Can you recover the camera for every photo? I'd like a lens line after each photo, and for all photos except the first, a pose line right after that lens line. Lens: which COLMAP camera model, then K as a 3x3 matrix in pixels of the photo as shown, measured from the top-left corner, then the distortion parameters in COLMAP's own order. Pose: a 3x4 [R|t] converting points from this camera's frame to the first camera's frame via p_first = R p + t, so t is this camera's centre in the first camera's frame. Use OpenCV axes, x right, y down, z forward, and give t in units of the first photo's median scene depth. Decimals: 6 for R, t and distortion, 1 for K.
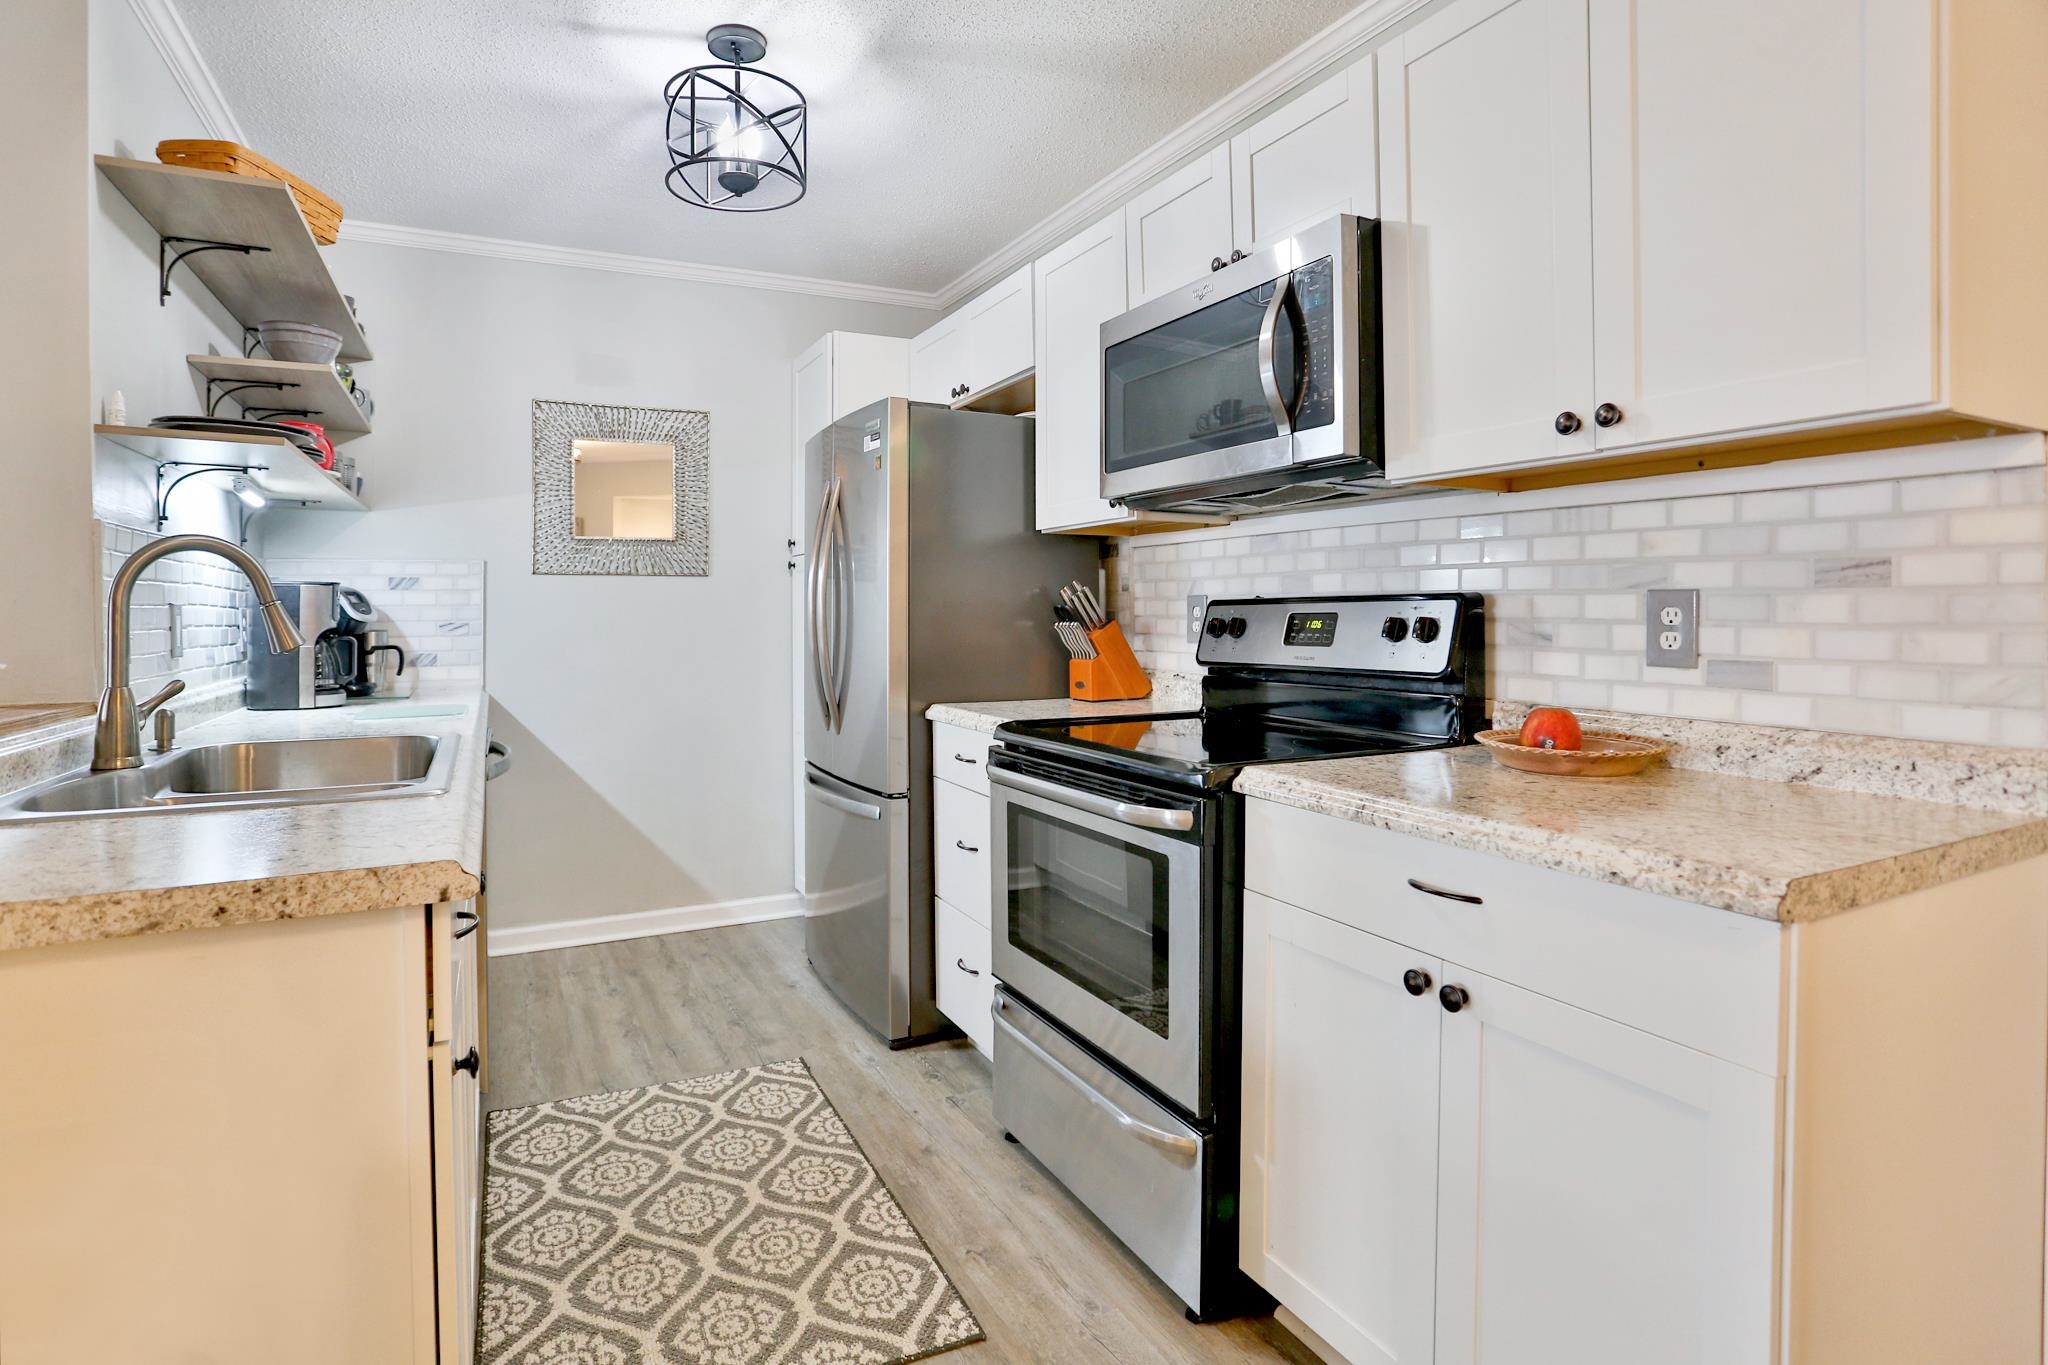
lens RADIAL K [[1047.2, 0, 979.3], [0, 1047.2, 601.6], [0, 0, 1]] dist [-0.055768, 0.022643]
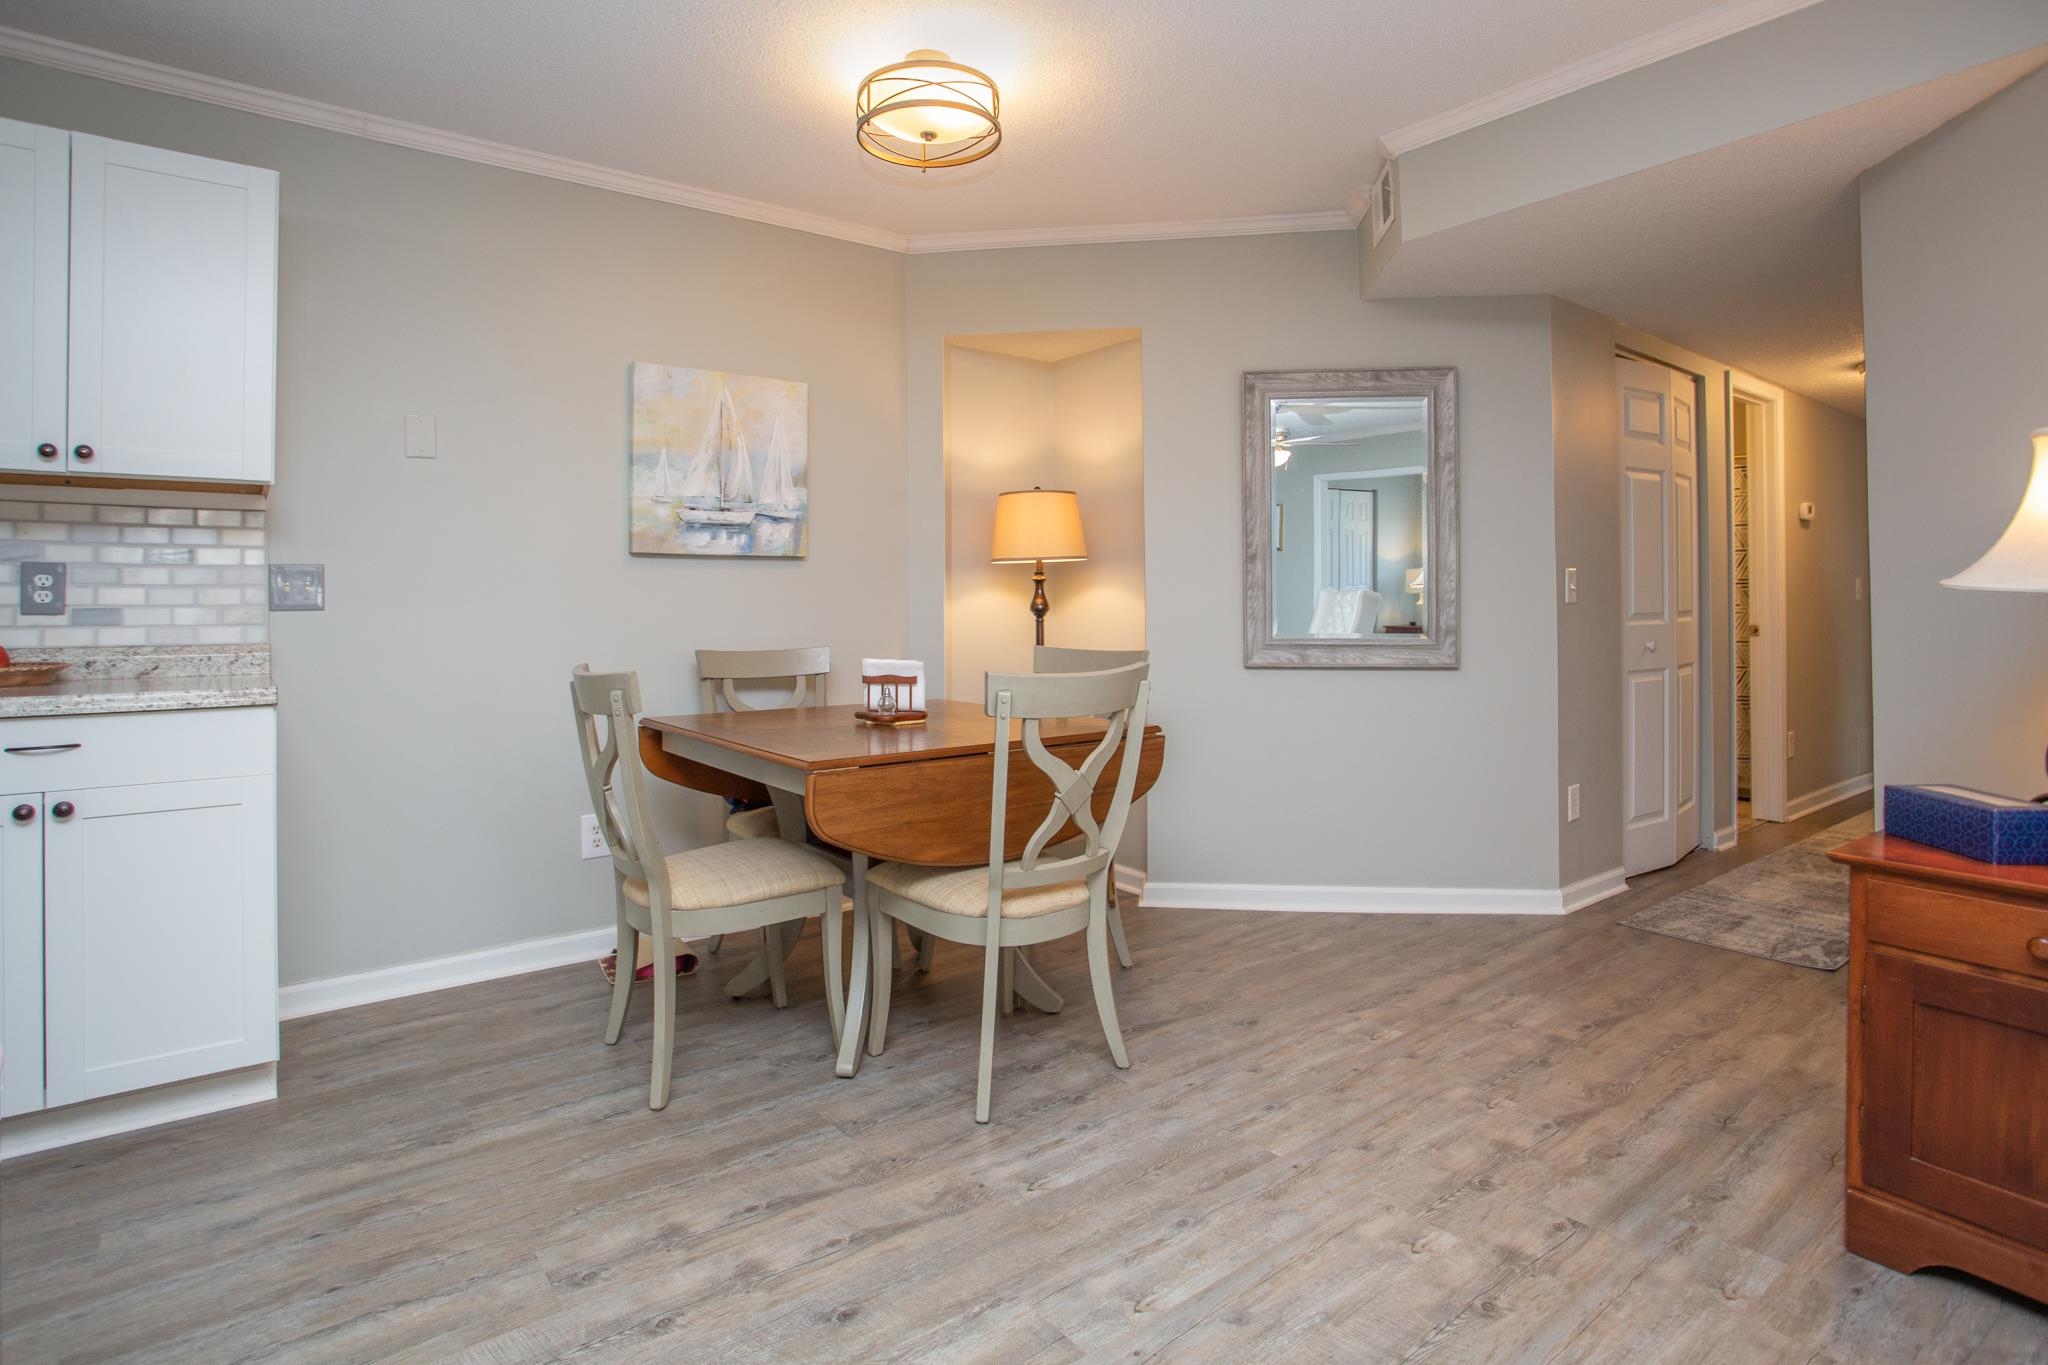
lens RADIAL K [[1047.2, 0, 1029.2], [0, 1047.2, 601.1], [0, 0, 1]] dist [-0.055768, 0.022643]
pose [[-0.211234, 0.005939, 0.977418, -0.773788], [0.001151, 0.999982, -0.005827, 0.039406], [-0.977435, -0.000106, -0.211237, -0.069078]]
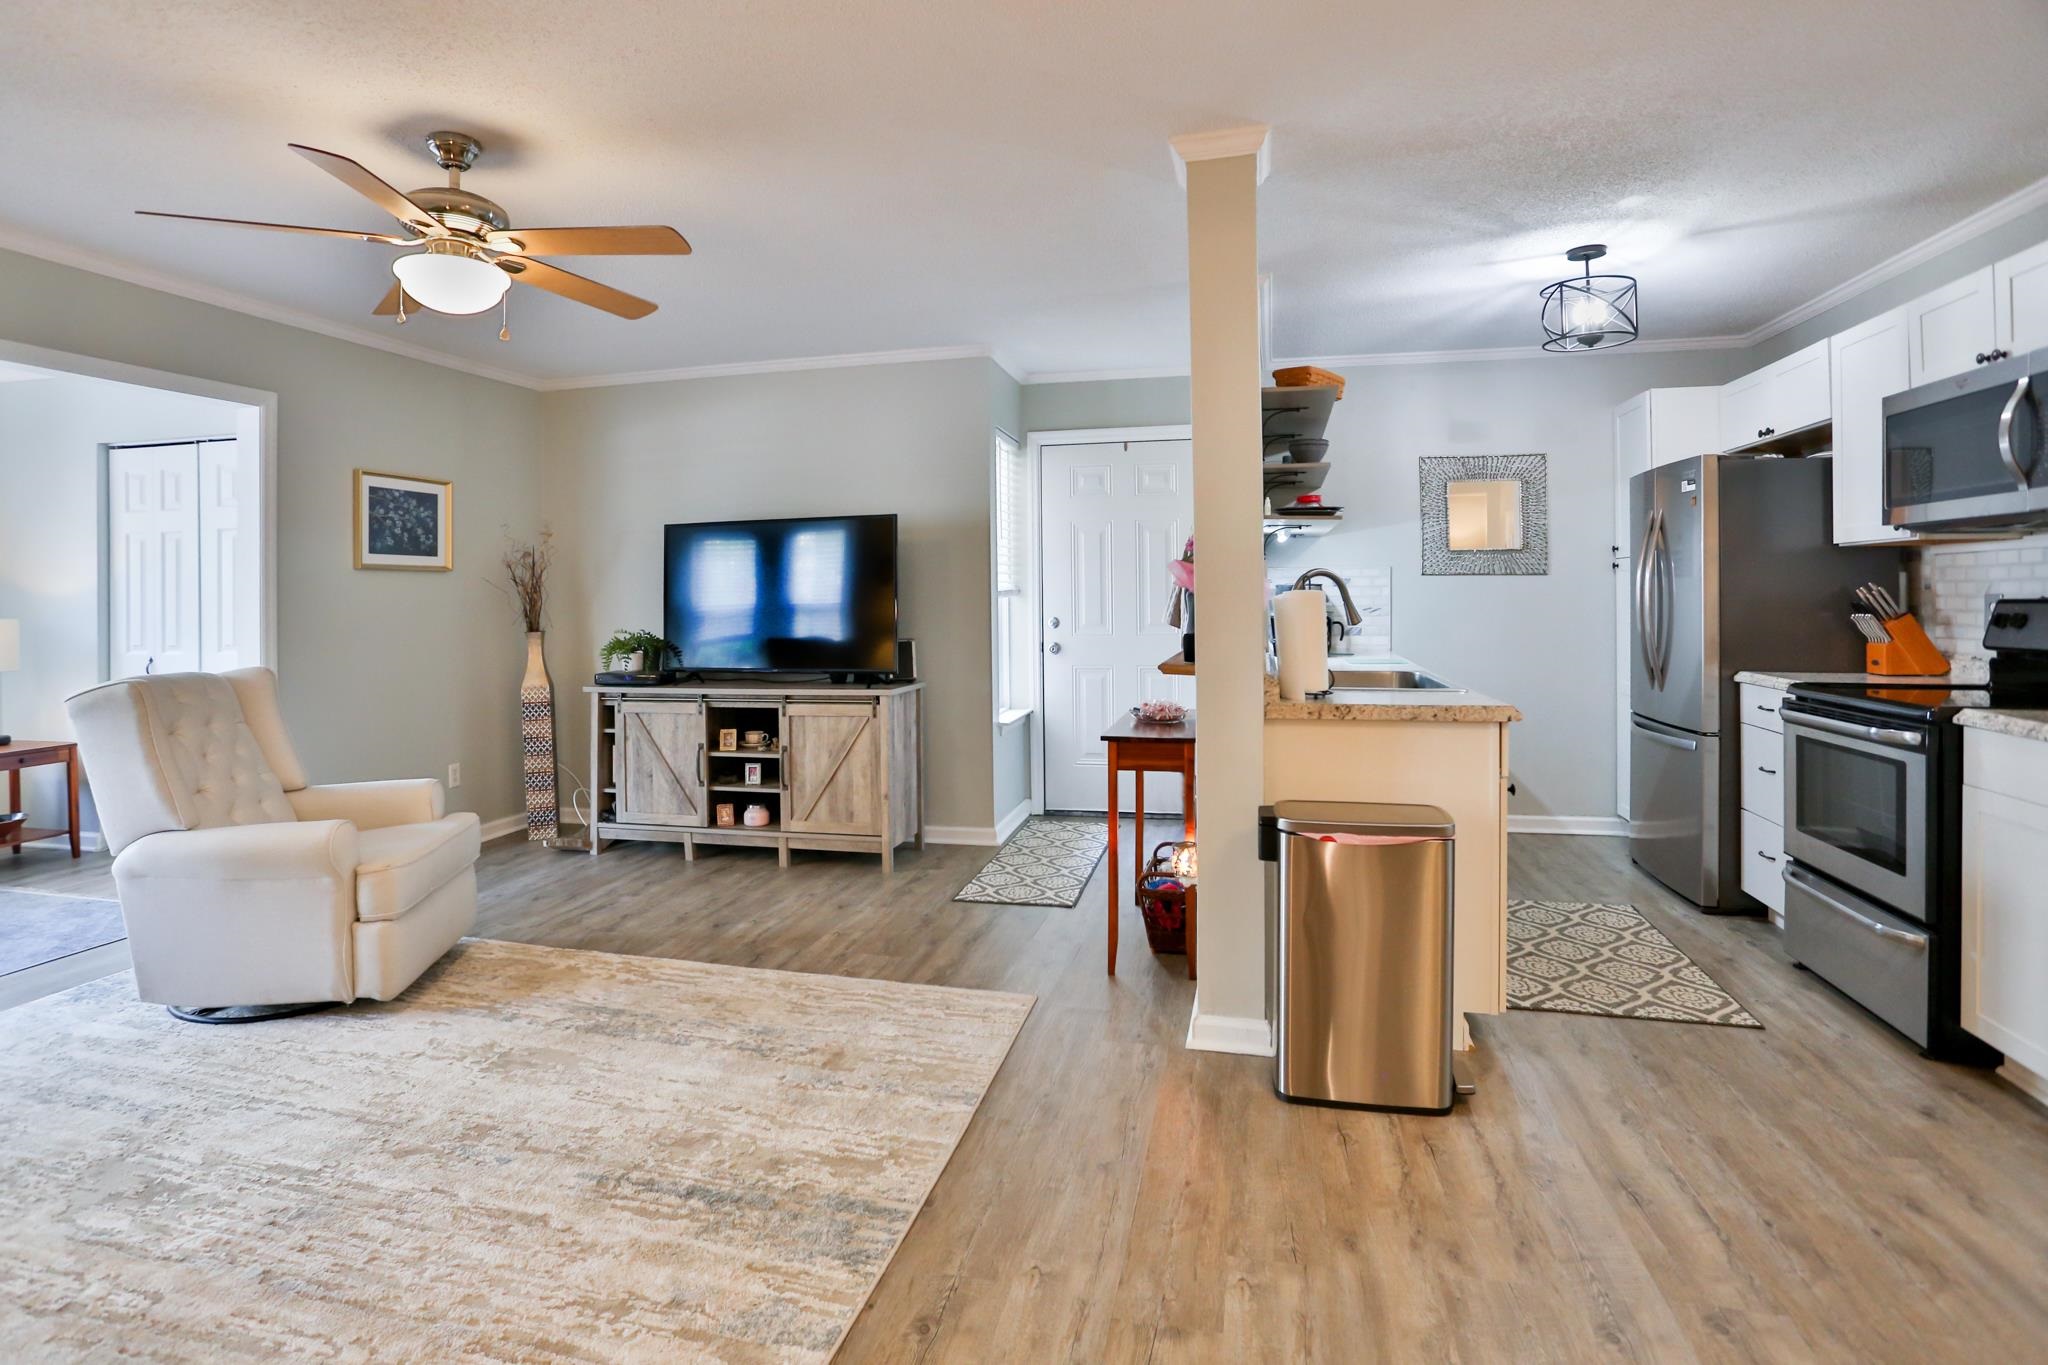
lens RADIAL K [[1047.2, 0, 1005.8], [0, 1047.2, 585.5], [0, 0, 1]] dist [-0.055768, 0.022643]
pose [[0.775532, -0.002374, -0.631304, 0.069935], [0.005419, 0.999981, 0.002897, -0.031220], [0.631285, -0.005668, 0.775530, -0.816064]]
